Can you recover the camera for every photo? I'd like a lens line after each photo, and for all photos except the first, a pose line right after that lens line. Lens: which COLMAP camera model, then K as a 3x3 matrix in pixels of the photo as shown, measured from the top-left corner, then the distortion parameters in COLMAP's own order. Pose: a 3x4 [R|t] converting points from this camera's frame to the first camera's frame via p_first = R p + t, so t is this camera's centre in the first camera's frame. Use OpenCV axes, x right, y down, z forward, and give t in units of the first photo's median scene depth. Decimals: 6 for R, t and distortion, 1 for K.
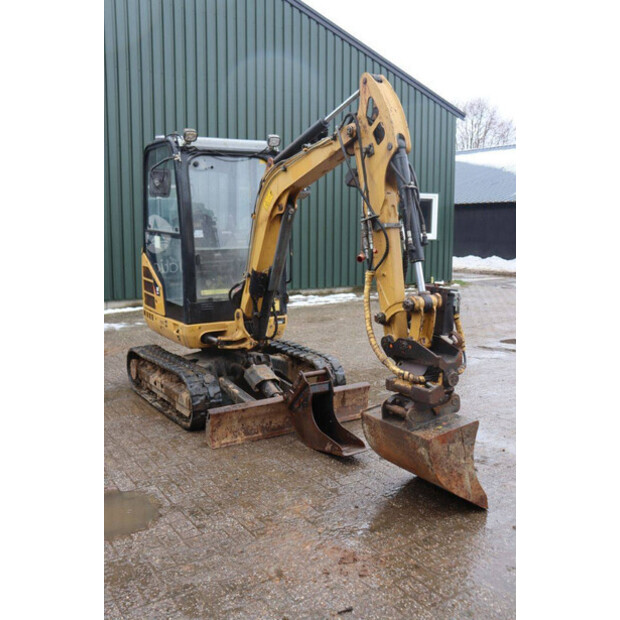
lens RADIAL K [[651.8, 0, 310.0], [0, 651.8, 310.0], [0, 0, 1]] dist [-0.138224, 0.294377]
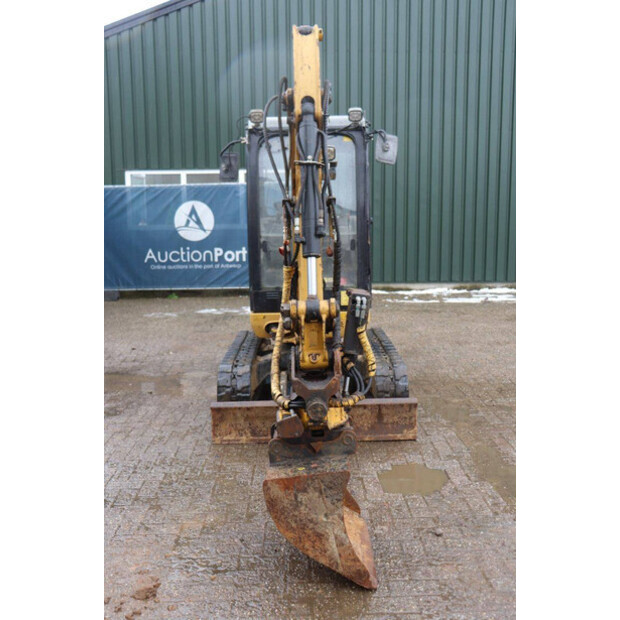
lens RADIAL K [[651.8, 0, 310.0], [0, 651.8, 310.0], [0, 0, 1]] dist [-0.138224, 0.294377]
pose [[0.845197, 0.074887, -0.529182, 0.456974], [-0.060104, 0.997172, 0.045118, -0.035458], [0.531064, -0.006328, 0.847308, 0.253860]]
